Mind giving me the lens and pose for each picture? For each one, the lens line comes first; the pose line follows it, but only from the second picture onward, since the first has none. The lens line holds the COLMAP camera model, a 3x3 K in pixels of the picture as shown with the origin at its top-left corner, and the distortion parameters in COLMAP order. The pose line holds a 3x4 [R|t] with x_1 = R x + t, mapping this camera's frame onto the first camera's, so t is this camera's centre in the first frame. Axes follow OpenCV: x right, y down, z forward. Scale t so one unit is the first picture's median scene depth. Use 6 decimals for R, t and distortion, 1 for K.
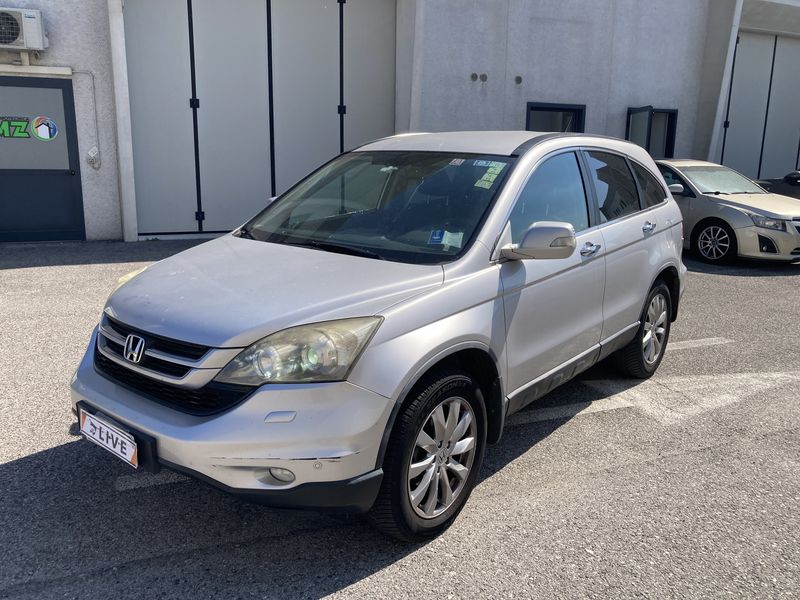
lens RADIAL K [[676.7, 0, 400.0], [0, 676.7, 300.0], [0, 0, 1]] dist [0.013635, -0.000157]
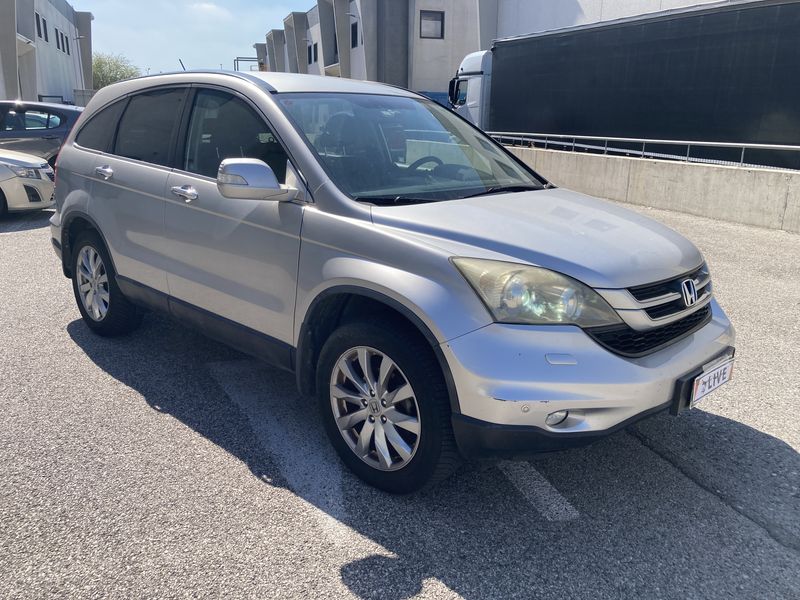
lens RADIAL K [[667.5, 0, 394.9], [0, 667.5, 298.0], [0, 0, 1]] dist [0.016499, 0.006001]
pose [[0.066663, -0.271235, 0.960202, -1.098789], [0.206117, 0.945329, 0.252724, -0.205578], [-0.976254, 0.181067, 0.118925, 1.046269]]
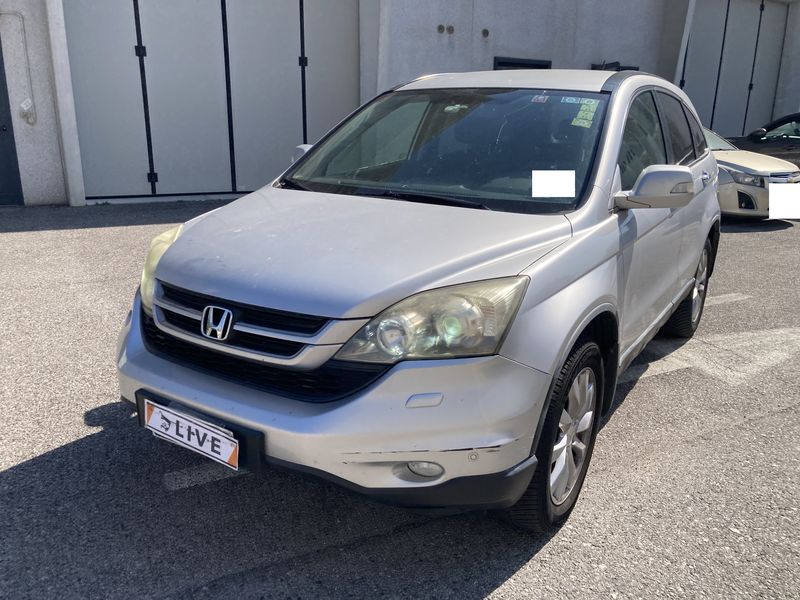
lens RADIAL K [[661.3, 0, 401.1], [0, 661.3, 320.4], [0, 0, 1]] dist [0.013020, 0.014280]
pose [[0.993153, -0.030345, 0.112810, -0.212557], [0.021032, 0.996340, 0.082852, 0.006722], [-0.114912, -0.079912, 0.990156, 0.160782]]
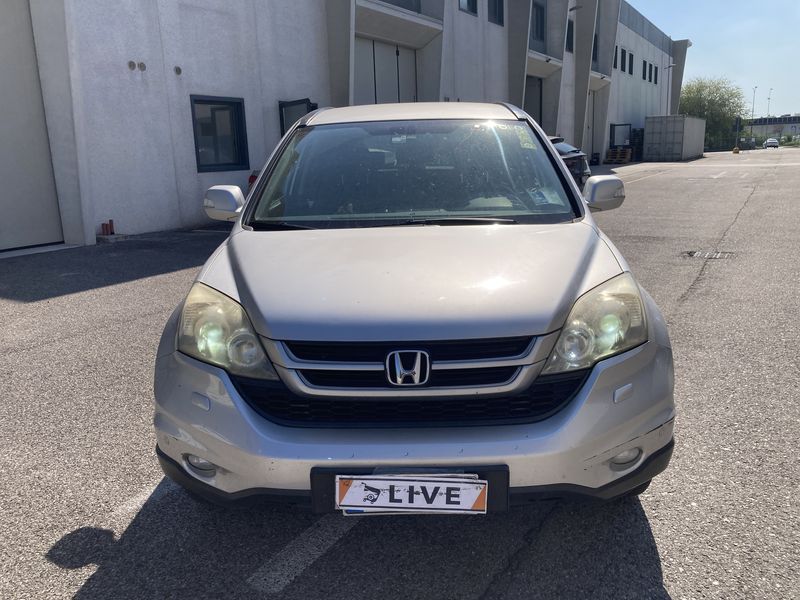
lens RADIAL K [[667.5, 0, 394.9], [0, 667.5, 298.0], [0, 0, 1]] dist [0.016499, 0.006001]
pose [[0.783023, -0.174271, 0.597080, -0.668311], [0.178543, 0.982524, 0.052626, -0.036067], [-0.595816, 0.065398, 0.800454, 0.339080]]
